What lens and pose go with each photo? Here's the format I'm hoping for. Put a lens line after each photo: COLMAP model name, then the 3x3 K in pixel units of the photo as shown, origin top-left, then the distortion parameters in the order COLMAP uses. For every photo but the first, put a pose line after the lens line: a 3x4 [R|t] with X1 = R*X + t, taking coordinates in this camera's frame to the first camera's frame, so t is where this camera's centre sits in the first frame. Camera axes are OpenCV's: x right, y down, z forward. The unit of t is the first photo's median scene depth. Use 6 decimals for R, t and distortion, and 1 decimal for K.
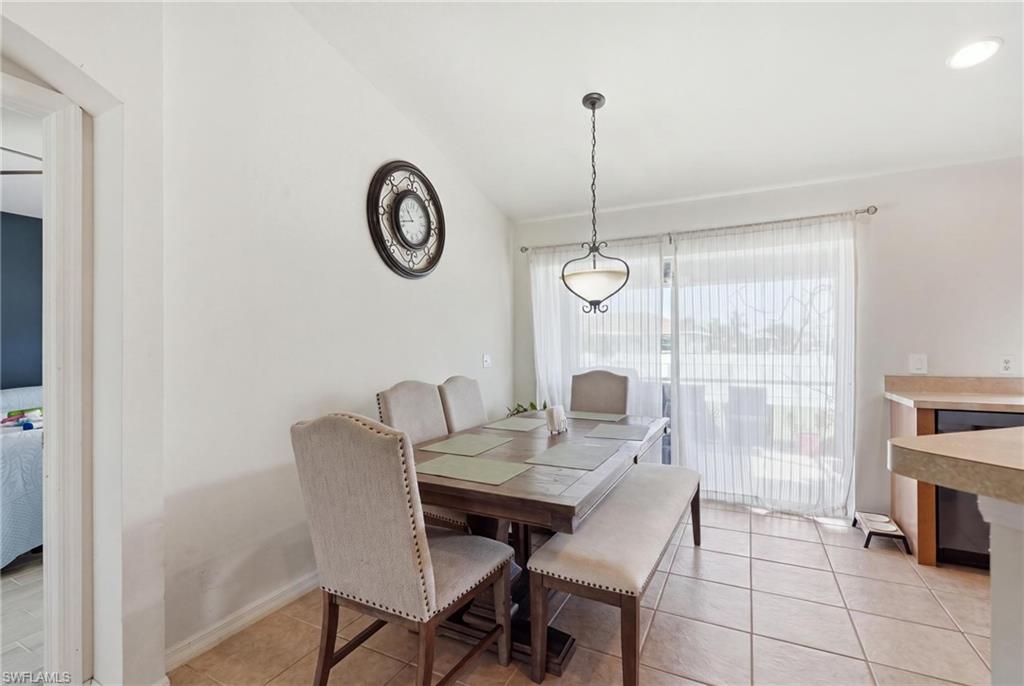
lens RADIAL K [[467.1, 0, 515.2], [0, 467.1, 337.4], [0, 0, 1]] dist [-0.004986, 0.001172]
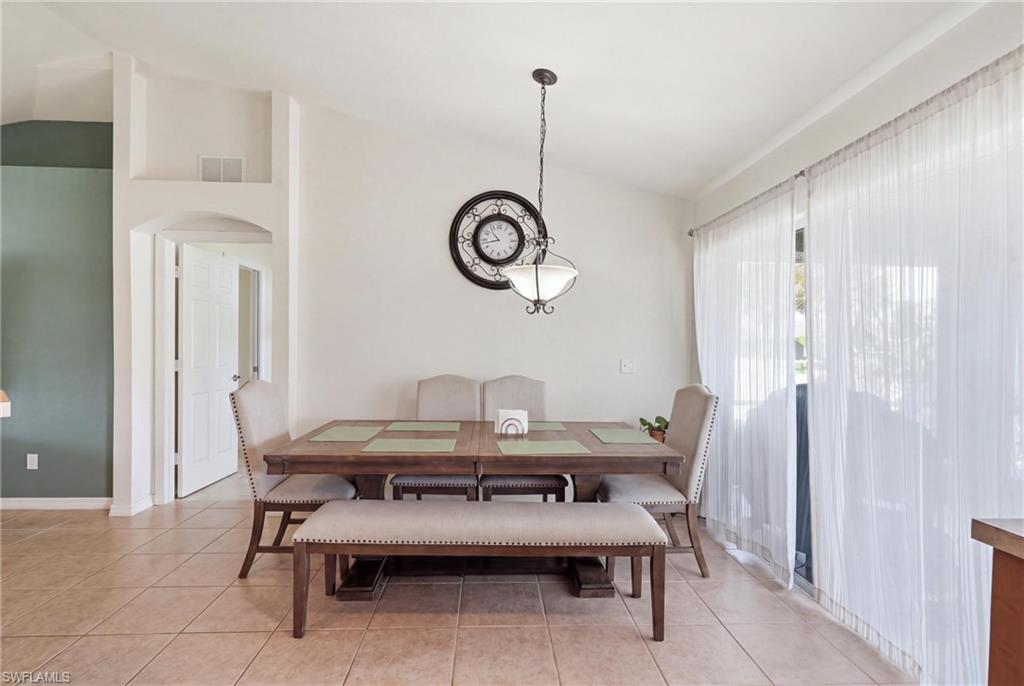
lens RADIAL K [[467.1, 0, 515.1], [0, 467.1, 336.4], [0, 0, 1]] dist [-0.004986, 0.001172]
pose [[0.492794, 0.002380, -0.870143, 0.814485], [-0.000592, 0.999997, 0.002400, -0.011727], [0.870146, -0.000667, 0.492794, 0.462192]]
